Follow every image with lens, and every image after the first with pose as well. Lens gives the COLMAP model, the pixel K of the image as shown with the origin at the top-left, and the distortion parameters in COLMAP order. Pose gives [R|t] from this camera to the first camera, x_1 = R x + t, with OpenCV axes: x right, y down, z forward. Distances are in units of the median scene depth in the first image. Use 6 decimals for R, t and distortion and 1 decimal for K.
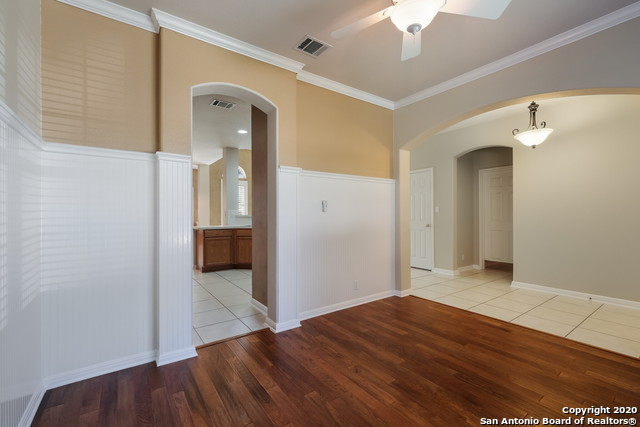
lens RADIAL K [[277.8, 0, 319.8], [0, 277.8, 213.9], [0, 0, 1]] dist [0.002598, -0.000027]
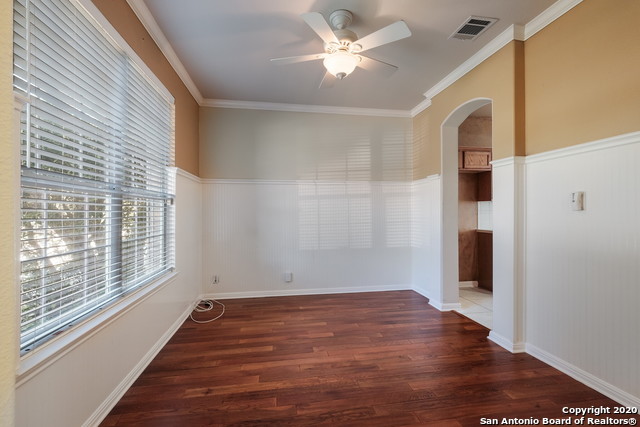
lens RADIAL K [[277.8, 0, 320.6], [0, 277.8, 211.6], [0, 0, 1]] dist [0.002598, -0.000027]
pose [[-0.440510, 0.003860, -0.897739, 1.325130], [0.007389, 0.999972, 0.000674, -0.019708], [0.897717, -0.006337, -0.440526, 1.253080]]
